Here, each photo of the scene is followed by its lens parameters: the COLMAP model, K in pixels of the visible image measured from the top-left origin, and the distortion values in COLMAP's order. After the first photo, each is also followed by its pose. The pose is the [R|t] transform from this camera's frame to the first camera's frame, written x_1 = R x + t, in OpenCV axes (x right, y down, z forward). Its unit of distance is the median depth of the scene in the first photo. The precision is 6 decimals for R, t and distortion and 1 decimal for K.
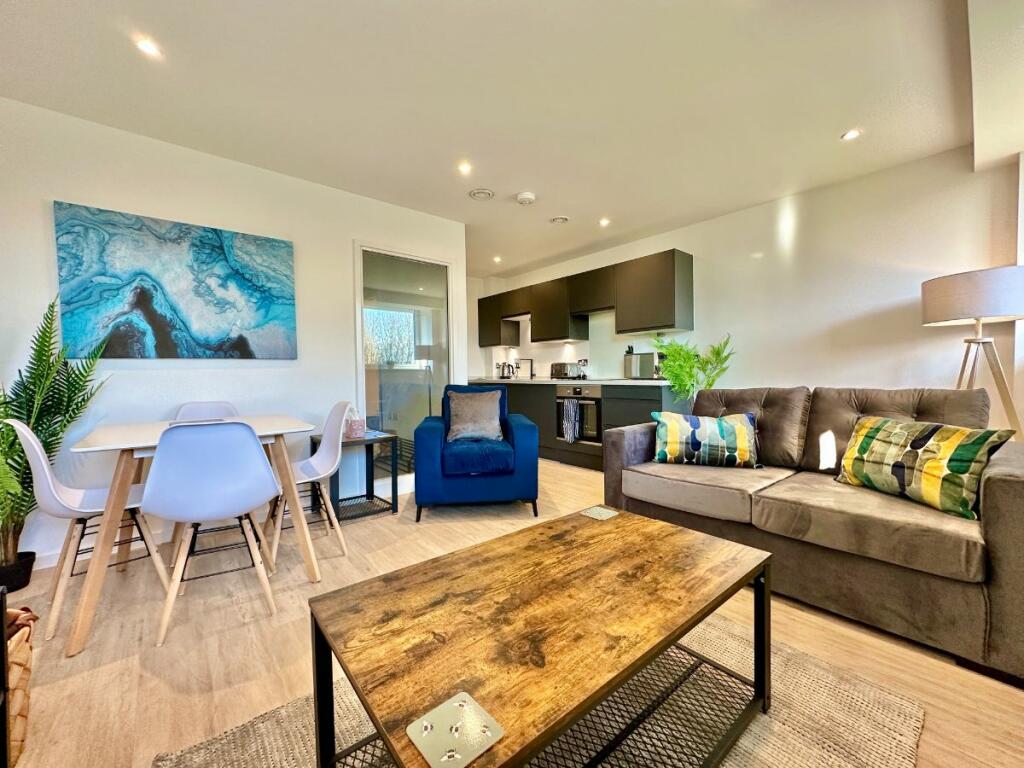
lens RADIAL K [[412.8, 0, 508.5], [0, 412.8, 383.6], [0, 0, 1]] dist [0.013400, 0.000239]
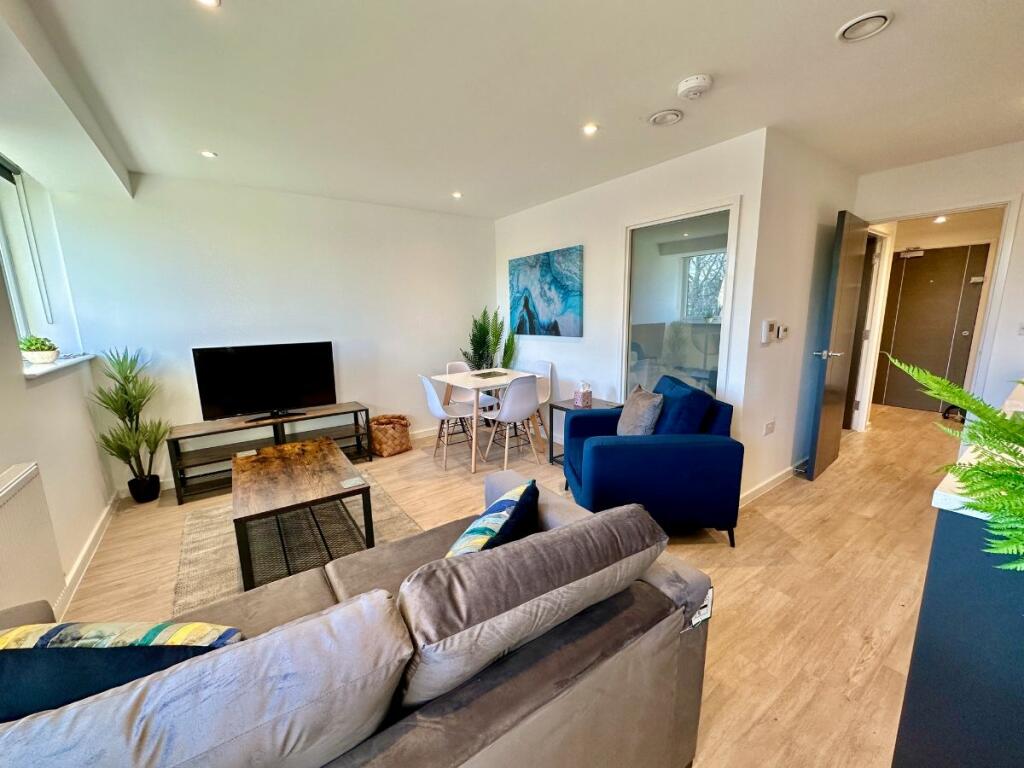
lens RADIAL K [[412.8, 0, 508.5], [0, 412.8, 383.6], [0, 0, 1]] dist [0.013400, 0.000239]
pose [[-0.100808, 0.195845, -0.975440, 0.962740], [0.000189, 0.980438, 0.196829, -0.203205], [0.994906, 0.019657, -0.098873, 1.066558]]
